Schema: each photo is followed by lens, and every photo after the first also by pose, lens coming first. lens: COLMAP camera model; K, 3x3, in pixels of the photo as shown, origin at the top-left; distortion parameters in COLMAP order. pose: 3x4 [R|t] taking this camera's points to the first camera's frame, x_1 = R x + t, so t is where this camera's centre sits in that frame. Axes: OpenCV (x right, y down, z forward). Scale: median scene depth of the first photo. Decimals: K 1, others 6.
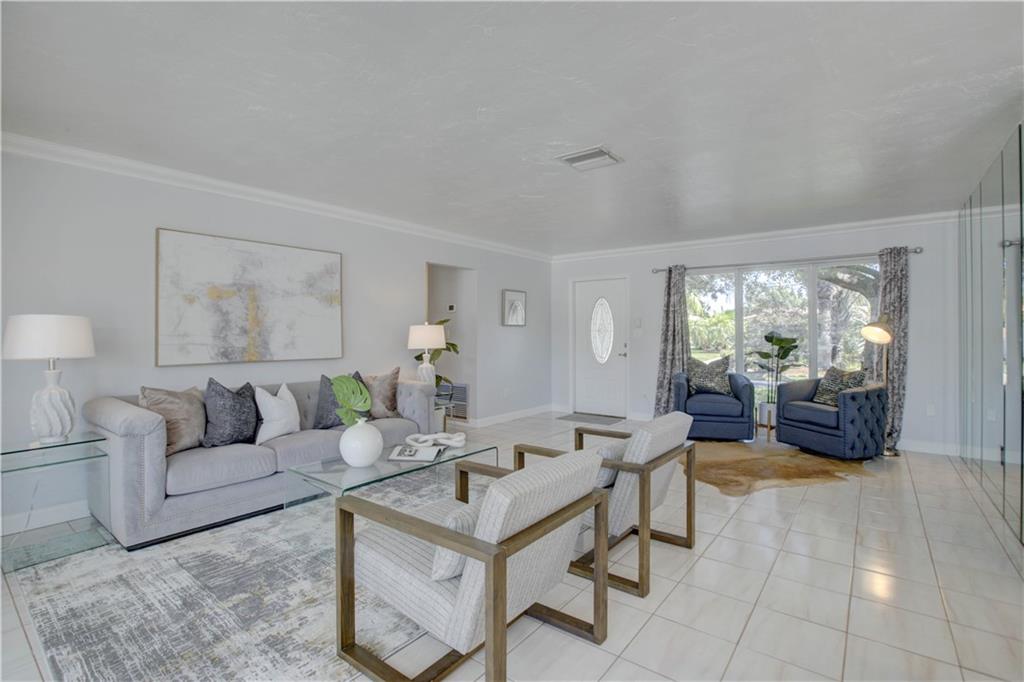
lens RADIAL K [[479.6, 0, 514.1], [0, 479.6, 333.1], [0, 0, 1]] dist [-0.051423, -0.000013]
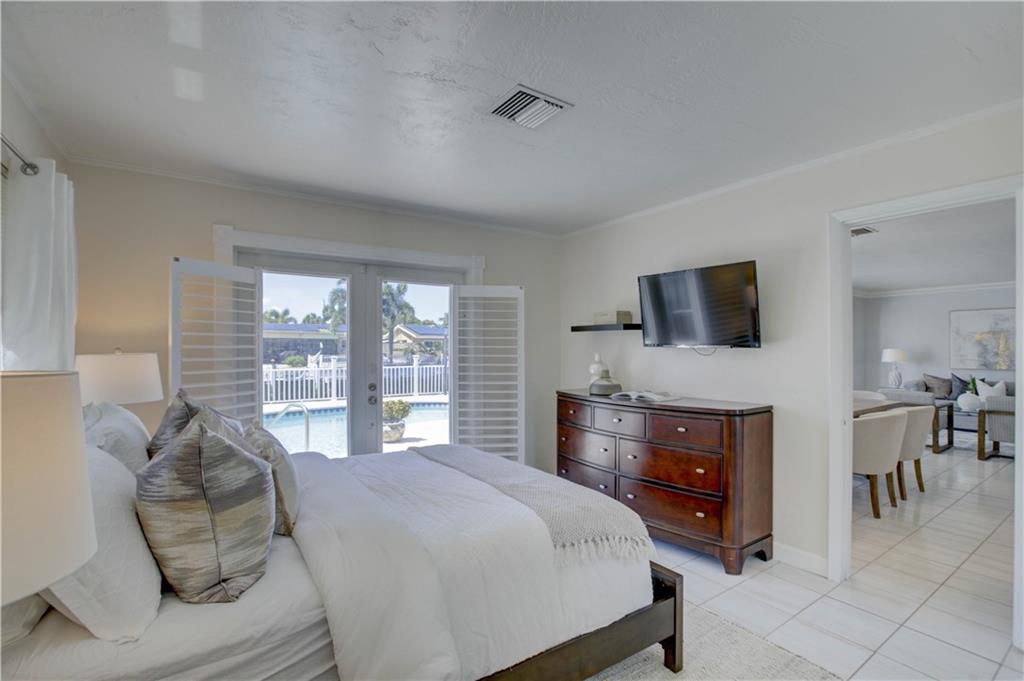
lens RADIAL K [[470.9, 0, 517.1], [0, 470.9, 338.5], [0, 0, 1]] dist [-0.049846, 0.017655]
pose [[-0.304724, 0.003253, -0.952435, 1.529271], [0.004375, 0.999988, 0.002015, -0.067909], [0.952431, -0.003553, -0.304735, -0.289224]]
